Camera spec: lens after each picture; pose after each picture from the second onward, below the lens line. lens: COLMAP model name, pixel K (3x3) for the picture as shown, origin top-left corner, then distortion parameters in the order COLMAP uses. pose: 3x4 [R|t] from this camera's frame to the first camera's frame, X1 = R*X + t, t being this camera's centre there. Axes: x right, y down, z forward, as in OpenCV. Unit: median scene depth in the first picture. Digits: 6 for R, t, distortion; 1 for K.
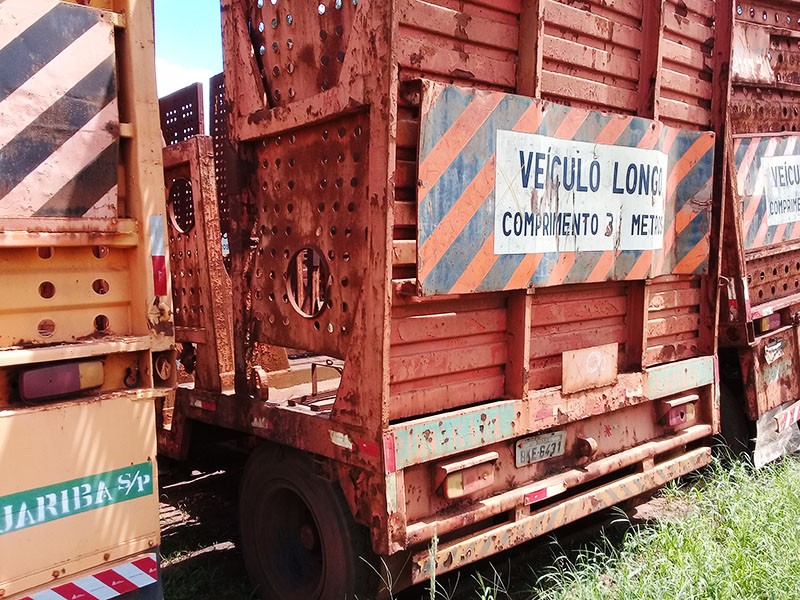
lens RADIAL K [[742.2, 0, 398.6], [0, 742.2, 288.1], [0, 0, 1]] dist [0.095712, -0.203243]
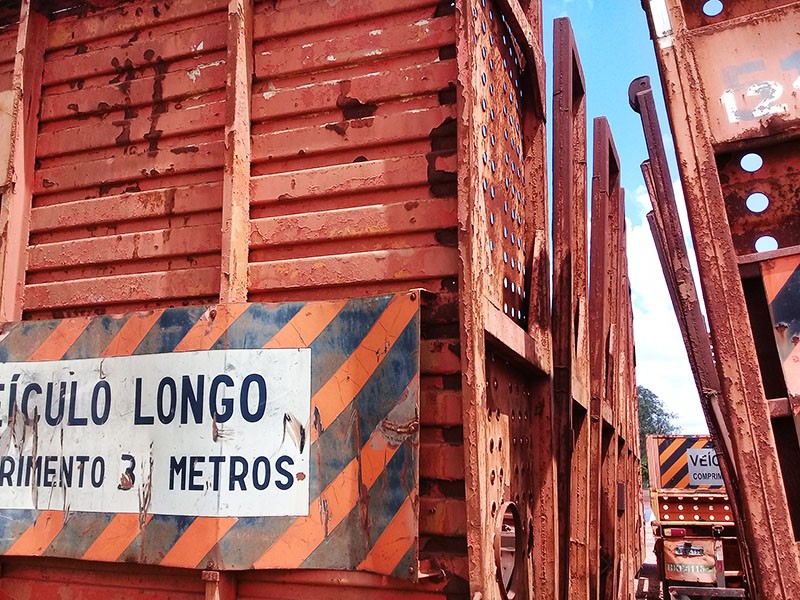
lens RADIAL K [[742.2, 0, 398.6], [0, 742.2, 288.1], [0, 0, 1]] dist [0.095712, -0.203243]
pose [[0.463730, -0.191321, -0.865073, 1.023419], [-0.065604, 0.966311, -0.248878, -0.094945], [0.883544, 0.172164, 0.435556, 0.911526]]
